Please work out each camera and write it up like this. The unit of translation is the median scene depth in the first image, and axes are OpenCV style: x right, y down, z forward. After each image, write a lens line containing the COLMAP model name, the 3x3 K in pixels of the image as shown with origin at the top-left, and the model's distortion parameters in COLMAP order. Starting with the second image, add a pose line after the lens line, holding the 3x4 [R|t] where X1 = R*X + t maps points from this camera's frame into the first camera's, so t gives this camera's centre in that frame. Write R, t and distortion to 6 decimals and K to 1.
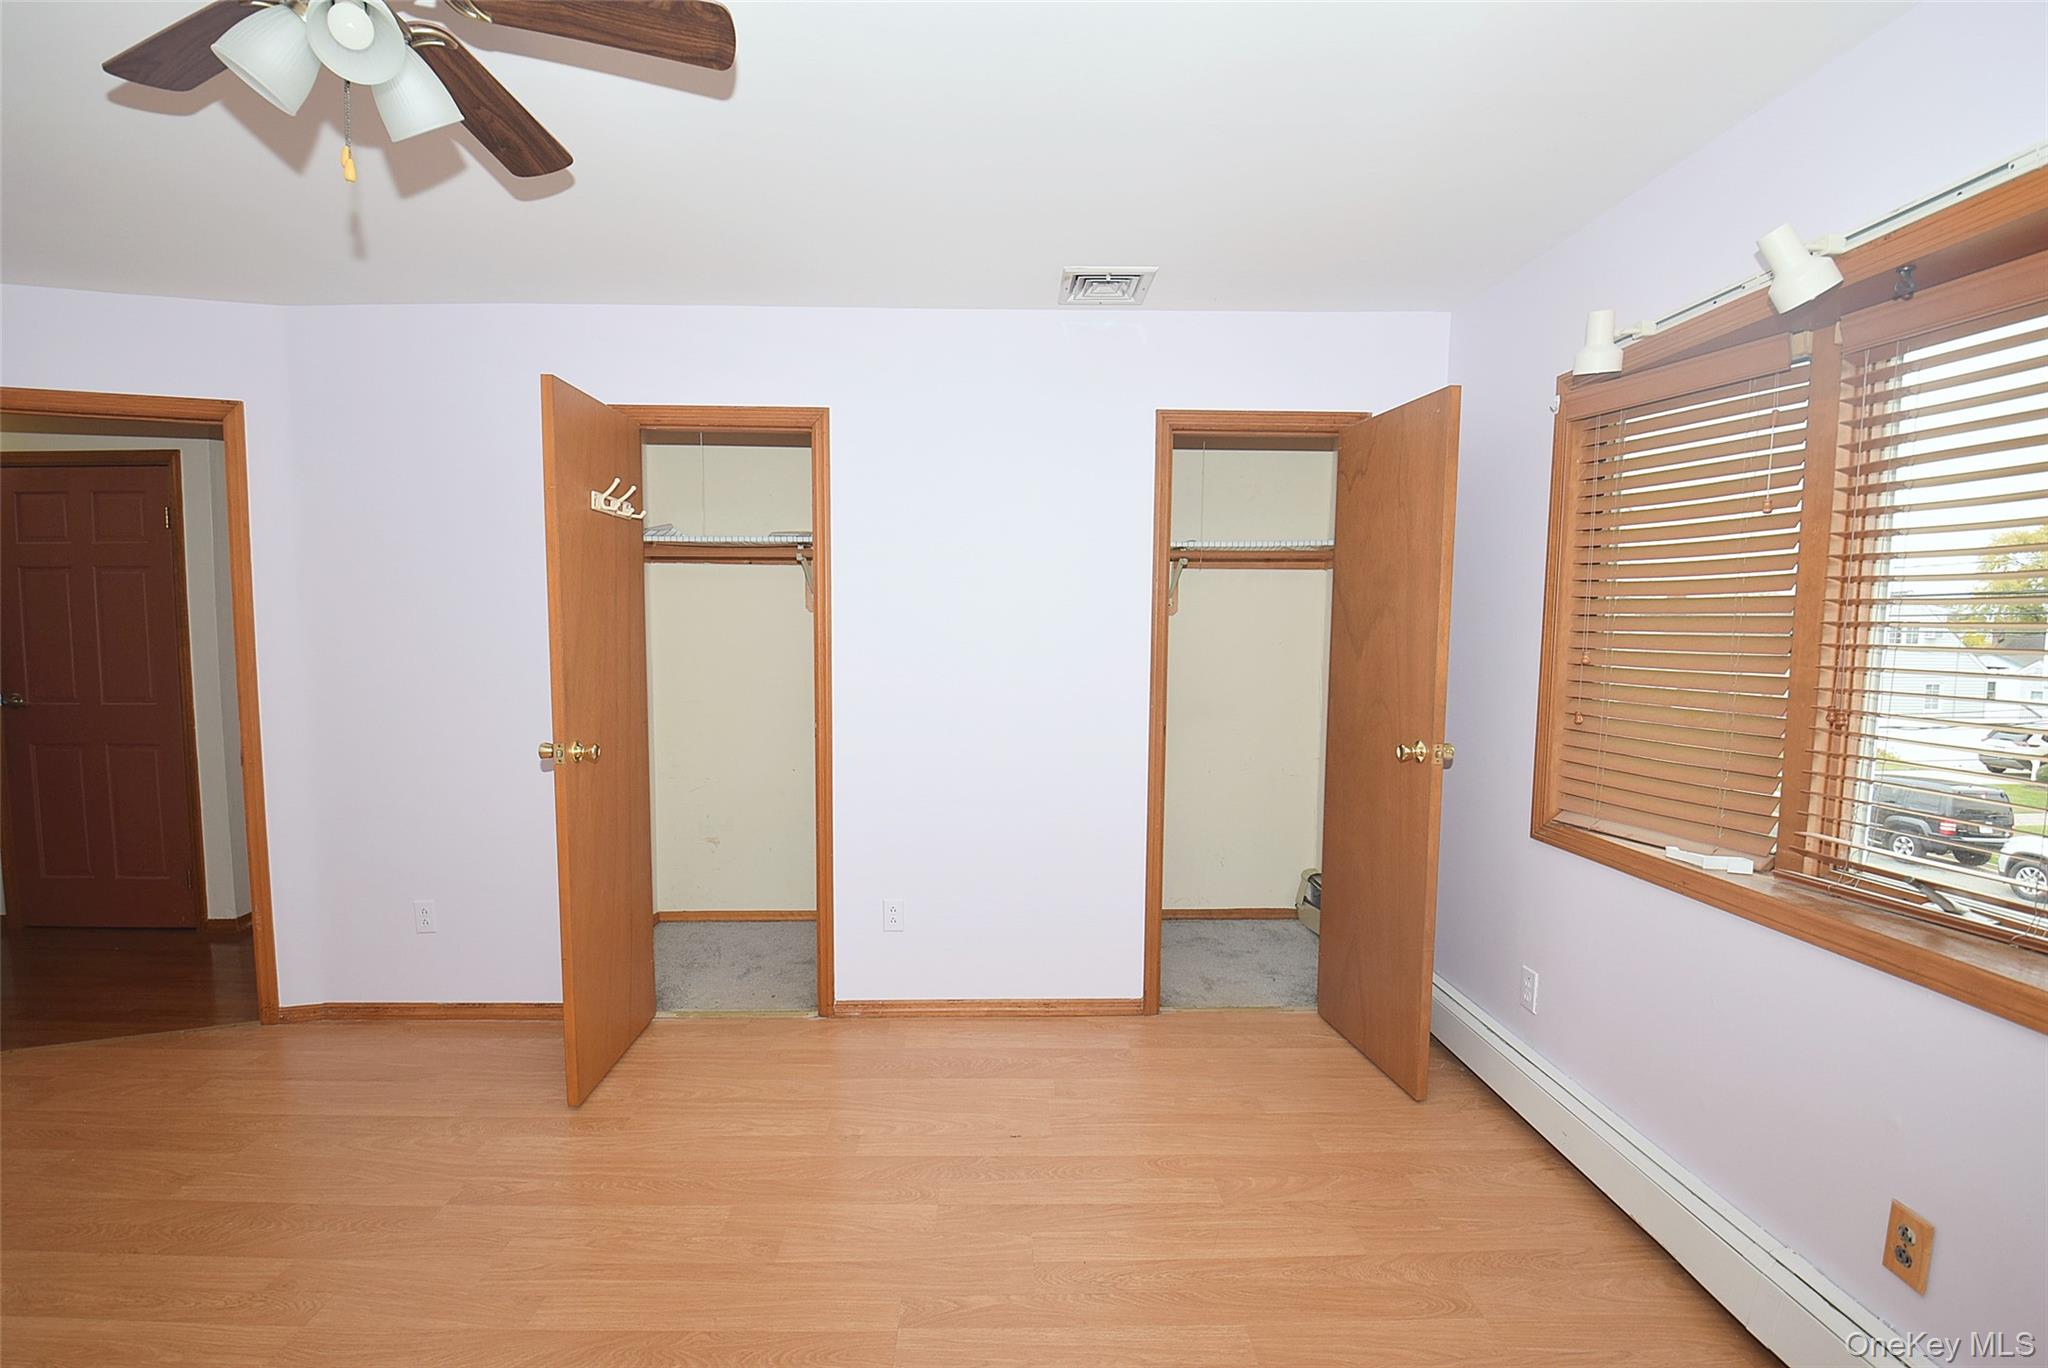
lens RADIAL K [[913.9, 0, 1005.5], [0, 913.9, 687.9], [0, 0, 1]] dist [0.014845, -0.023849]
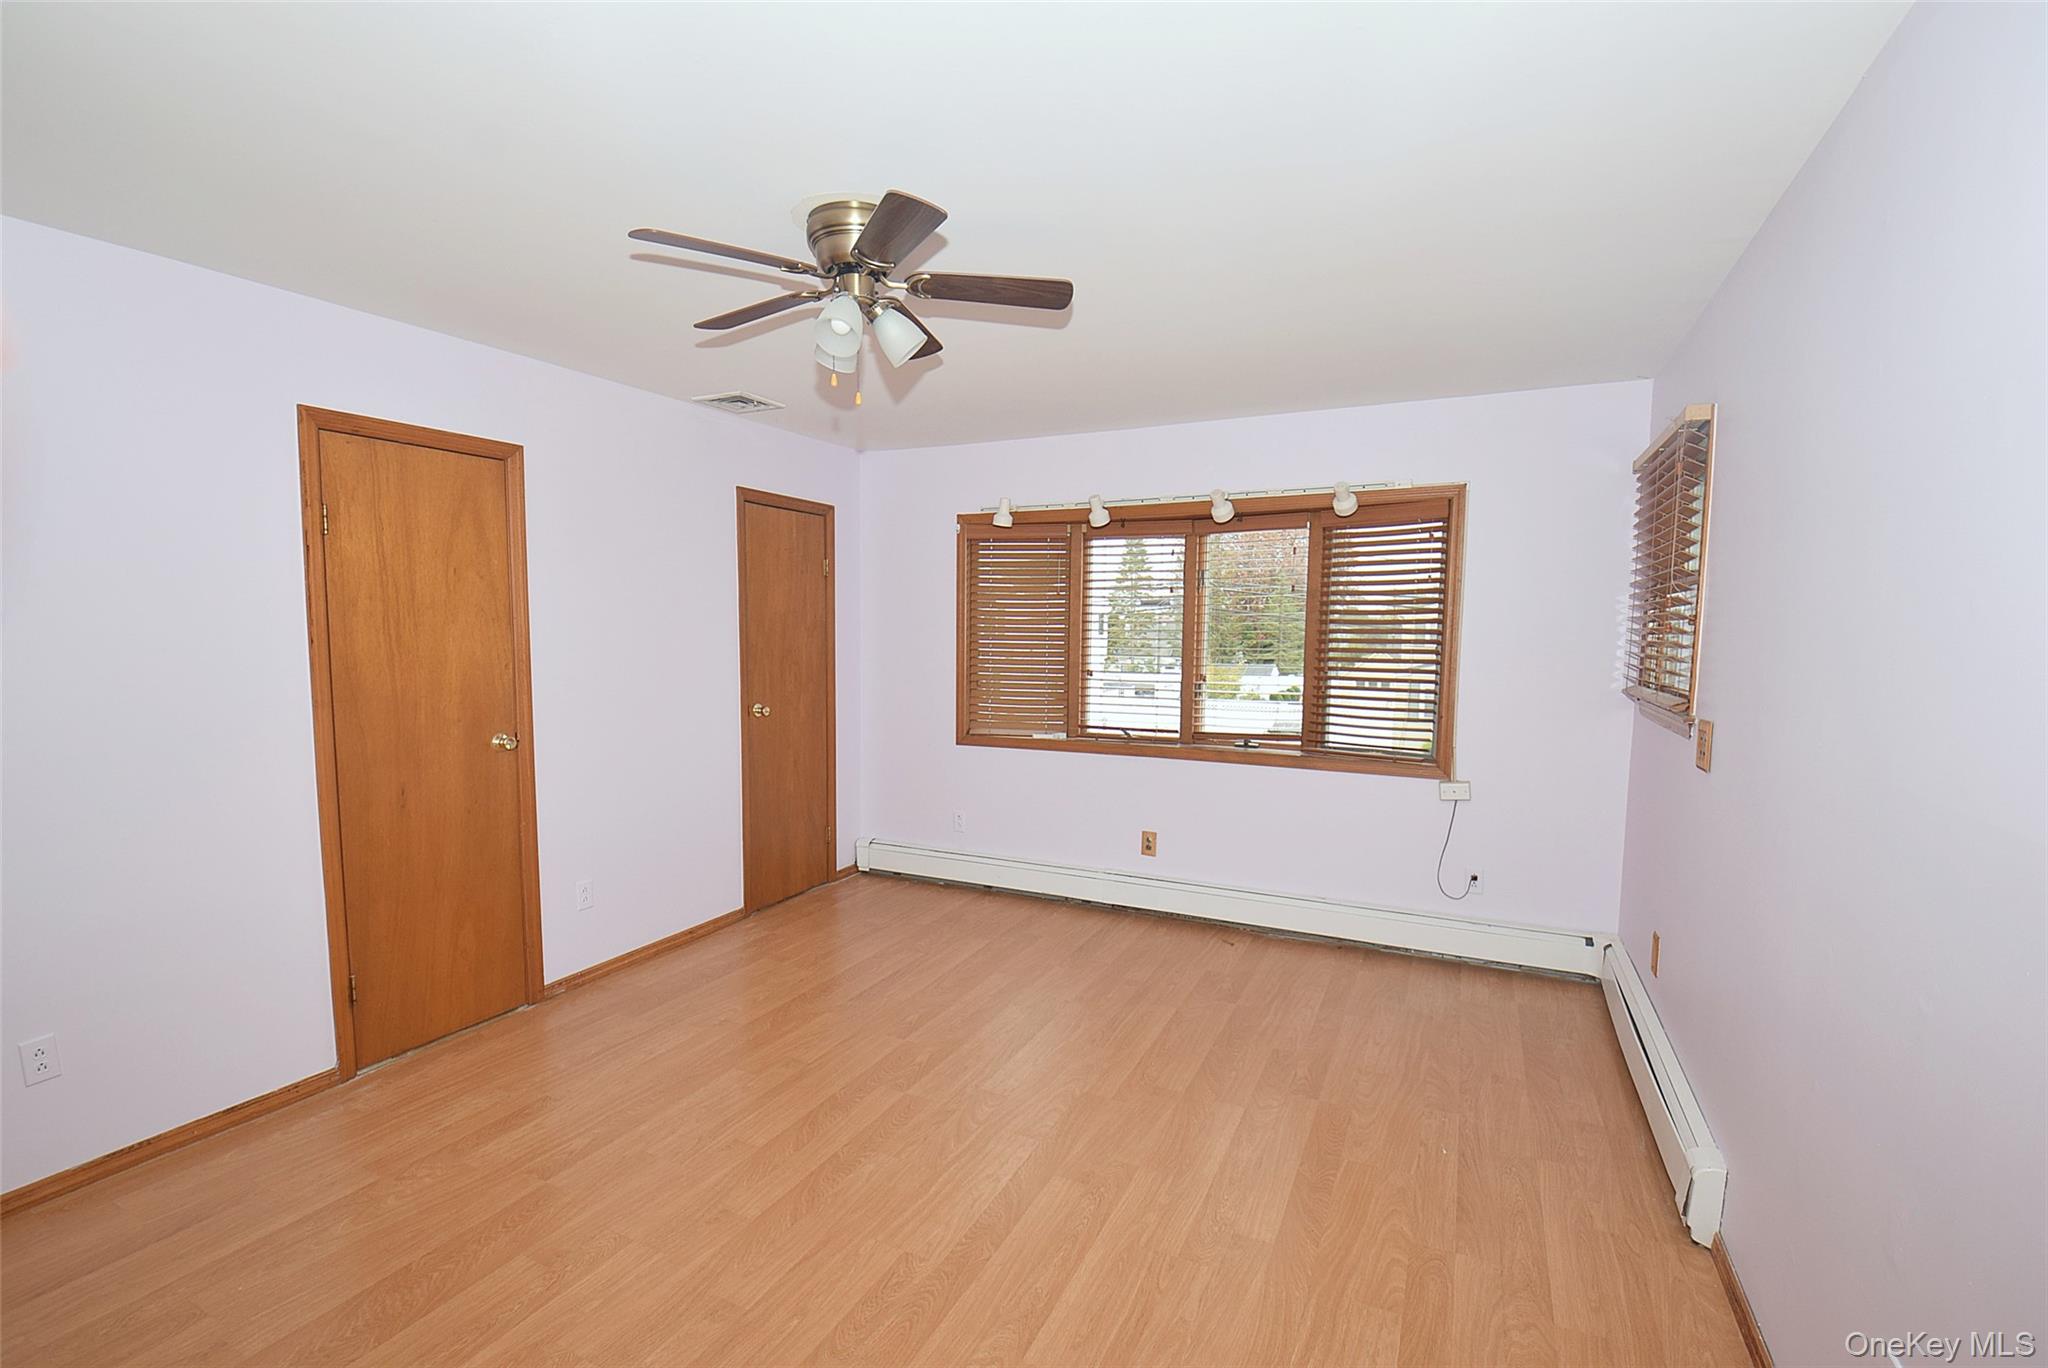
lens RADIAL K [[913.9, 0, 1005.5], [0, 913.9, 687.9], [0, 0, 1]] dist [0.014845, -0.023849]
pose [[0.457342, -0.059740, 0.887282, -0.930619], [0.065180, 0.997309, 0.033552, -0.014500], [-0.886899, 0.042488, 0.460005, -0.007037]]
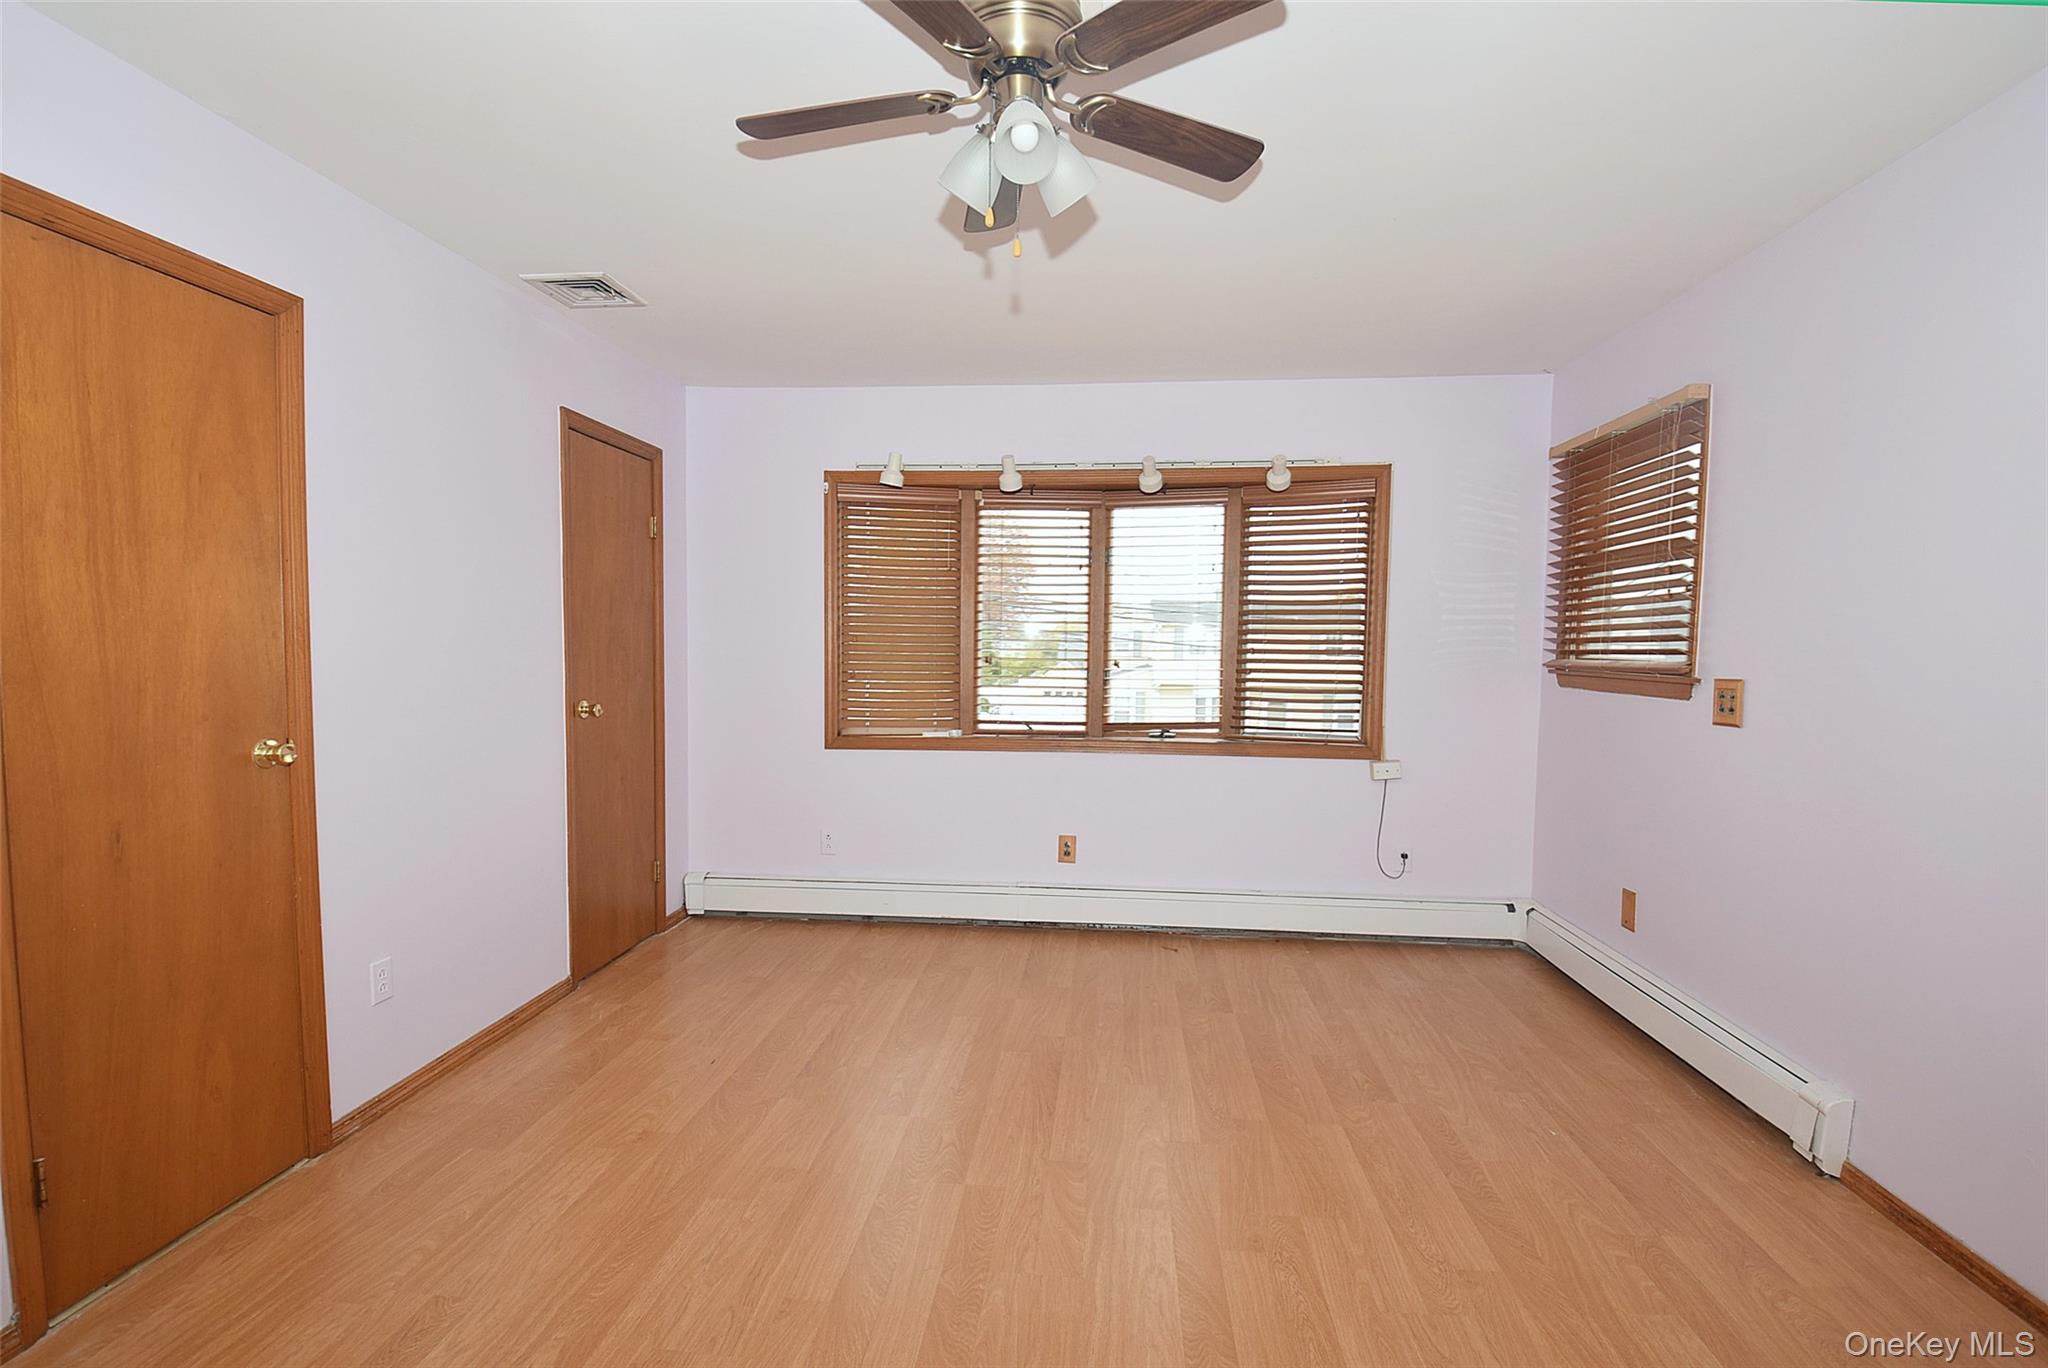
lens RADIAL K [[958.1, 0, 1024.0], [0, 958.1, 684.0], [0, 0, 1]] dist [0.000867, -0.014600]
pose [[0.109917, -0.046873, 0.992835, -0.894510], [0.068130, 0.996893, 0.039522, 0.005293], [-0.991603, 0.063297, 0.112769, 0.374873]]
